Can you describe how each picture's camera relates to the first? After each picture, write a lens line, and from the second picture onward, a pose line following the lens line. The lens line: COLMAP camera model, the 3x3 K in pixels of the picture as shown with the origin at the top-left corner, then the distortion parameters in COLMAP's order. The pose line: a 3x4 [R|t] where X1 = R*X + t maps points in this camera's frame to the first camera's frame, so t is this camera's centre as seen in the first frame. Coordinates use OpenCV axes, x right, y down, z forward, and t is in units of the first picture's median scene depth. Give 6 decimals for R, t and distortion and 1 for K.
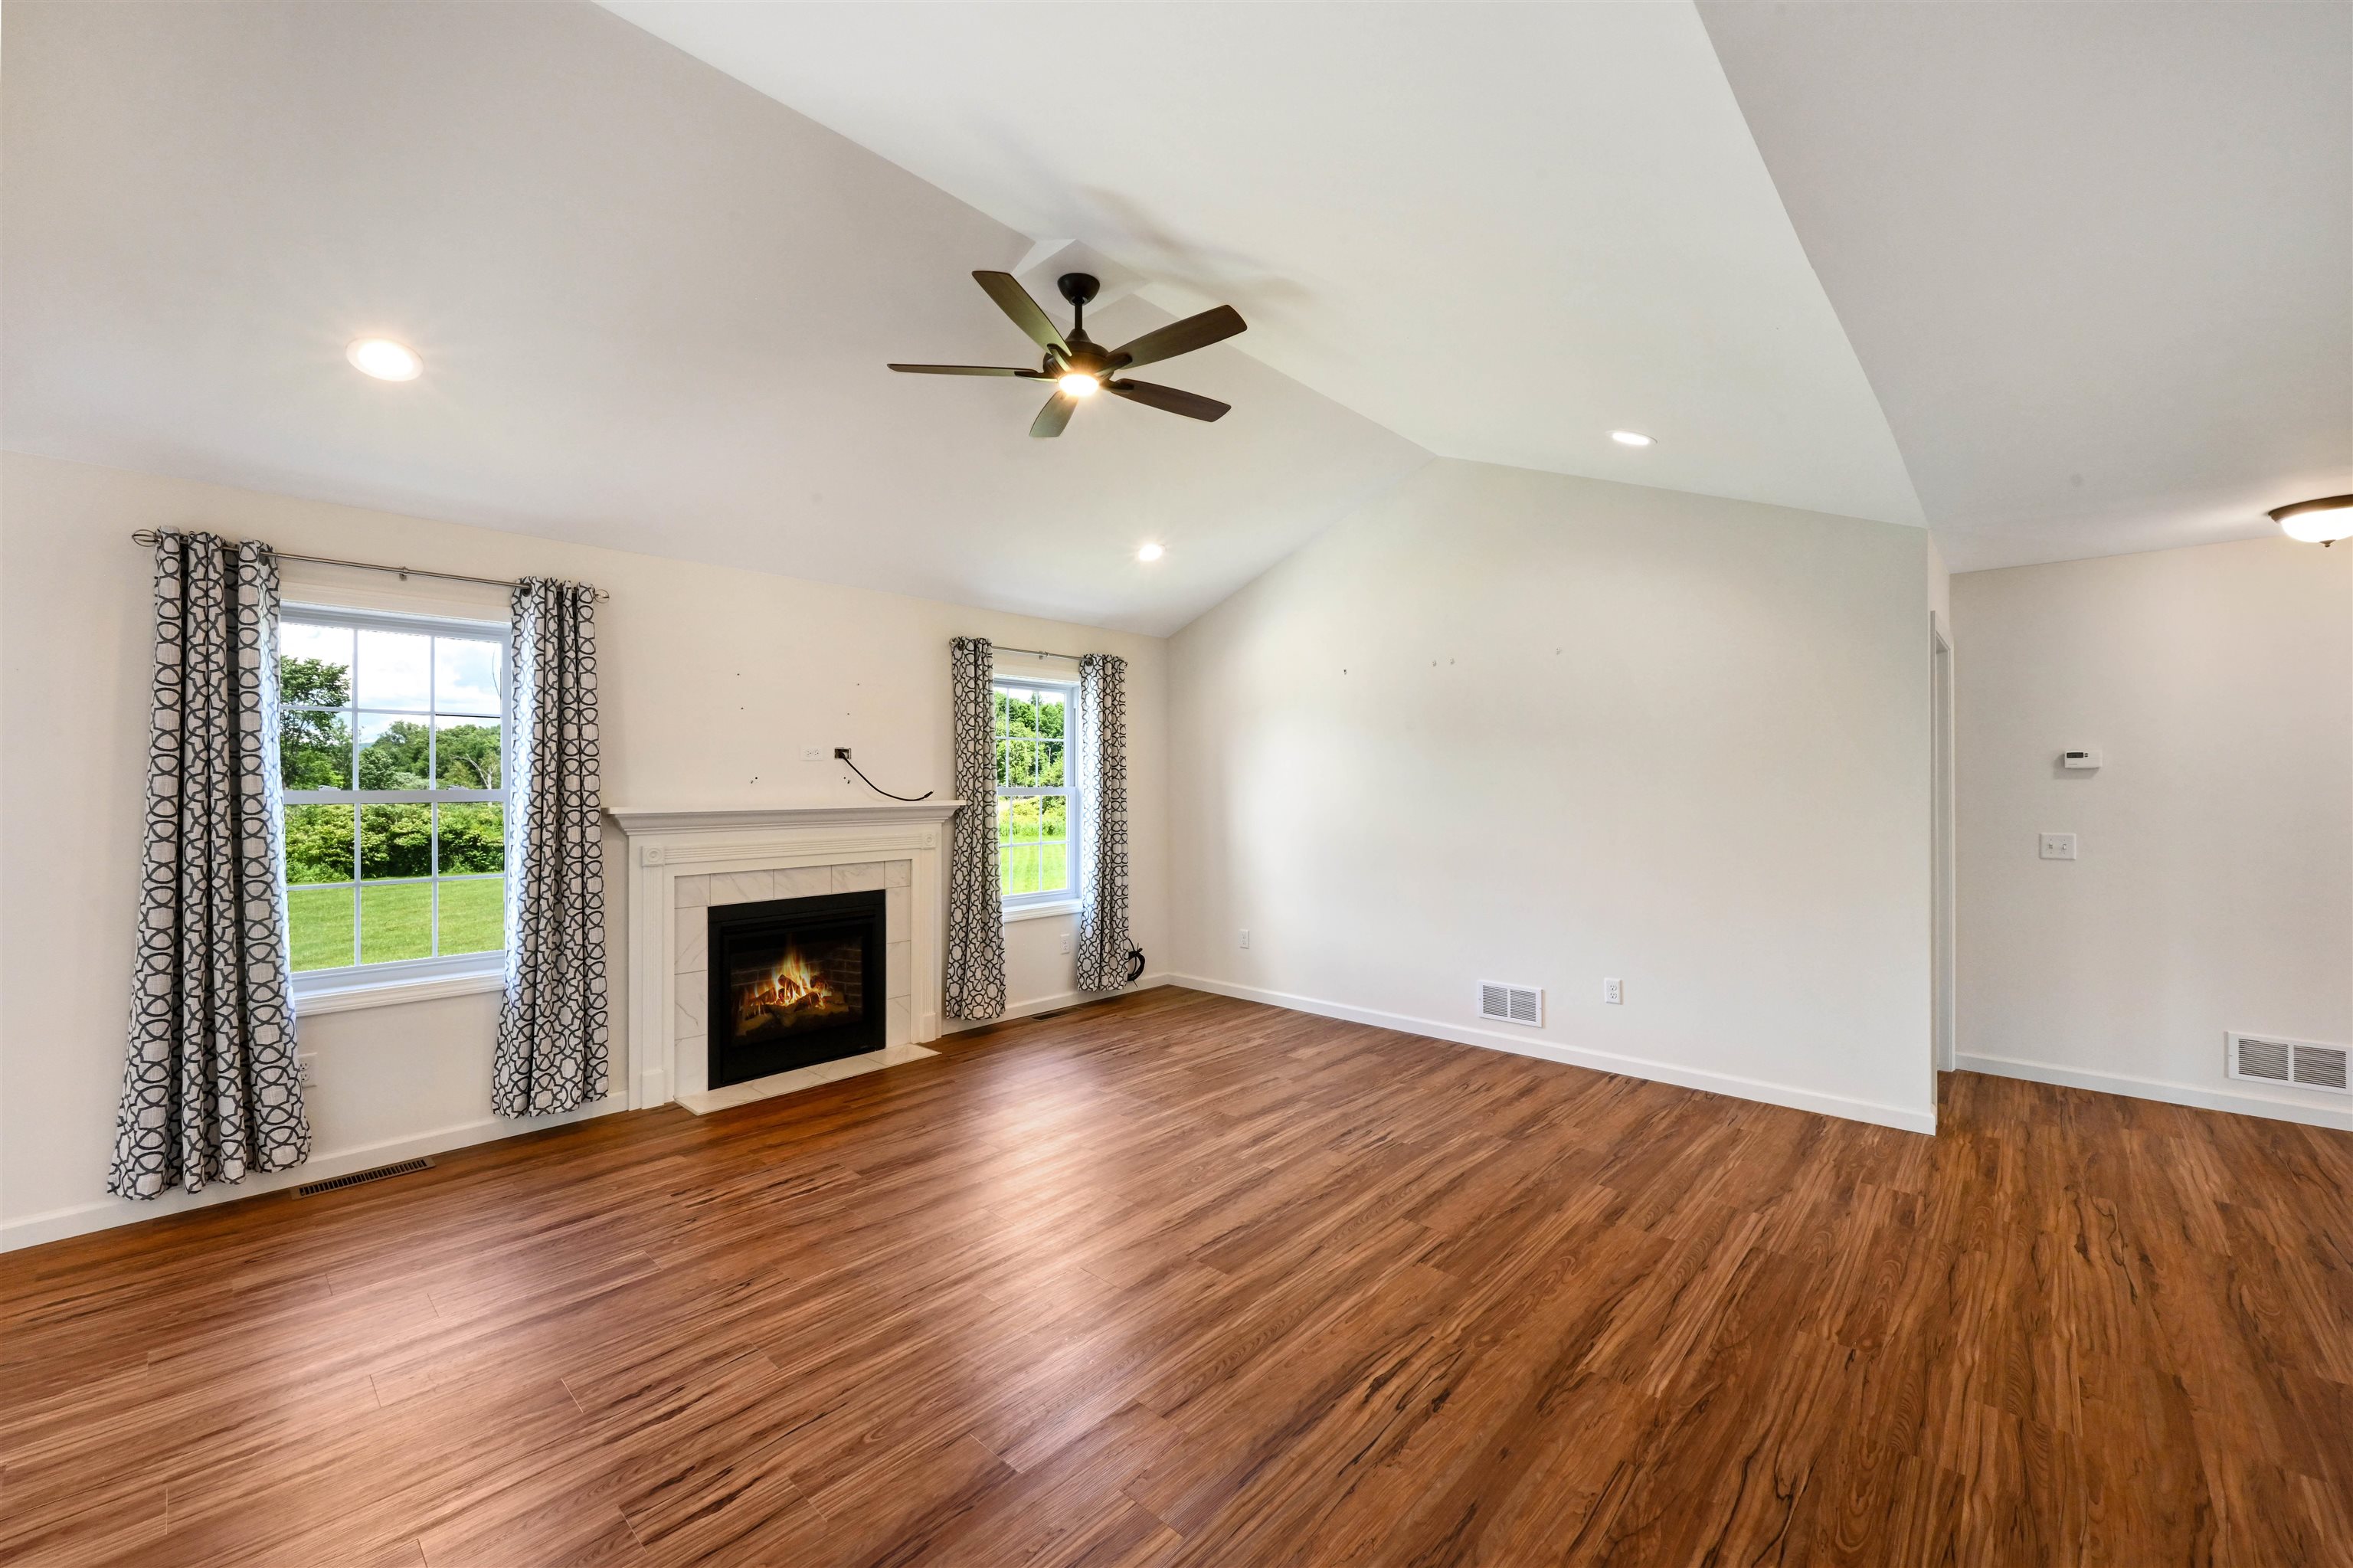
lens RADIAL K [[944.9, 0, 1192.2], [0, 944.9, 790.1], [0, 0, 1]] dist [-0.000830, 0.001086]
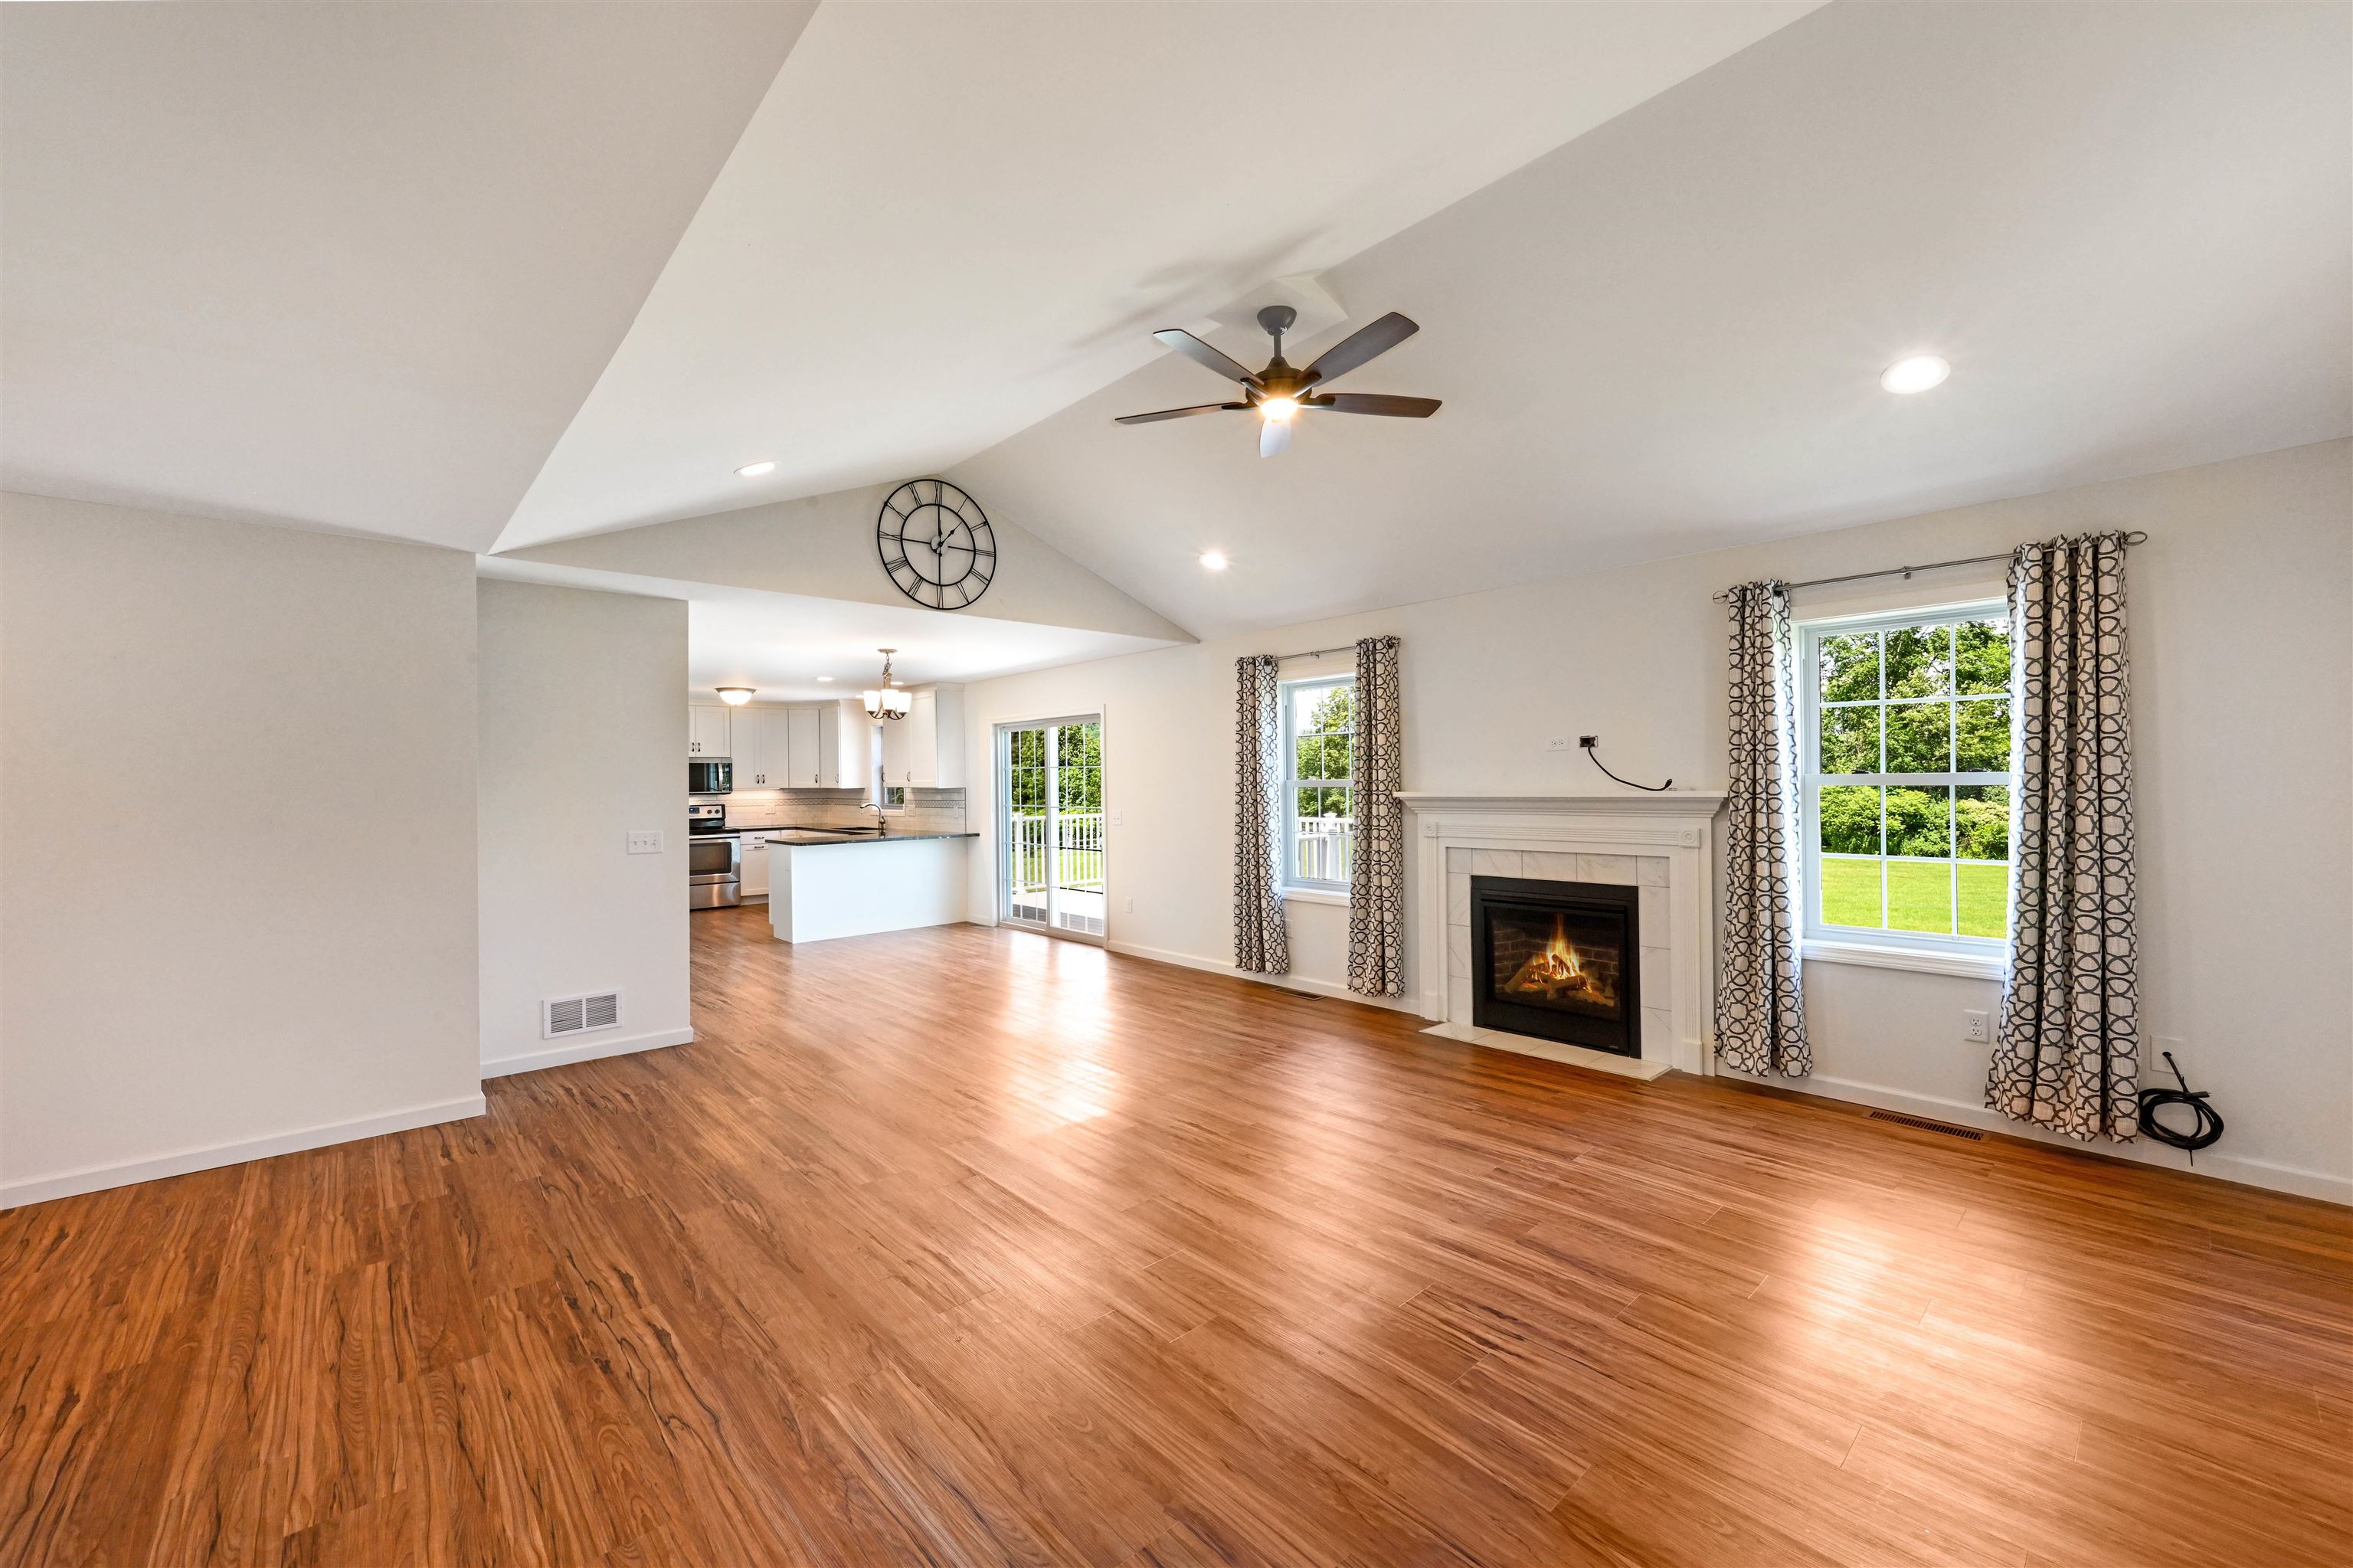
lens RADIAL K [[944.9, 0, 1181.8], [0, 944.9, 794.1], [0, 0, 1]] dist [-0.000830, 0.001086]
pose [[-0.110767, 0.017536, -0.993692, 0.755343], [0.008971, 0.999821, 0.016645, -0.004334], [0.993806, -0.007071, -0.110904, 0.788275]]
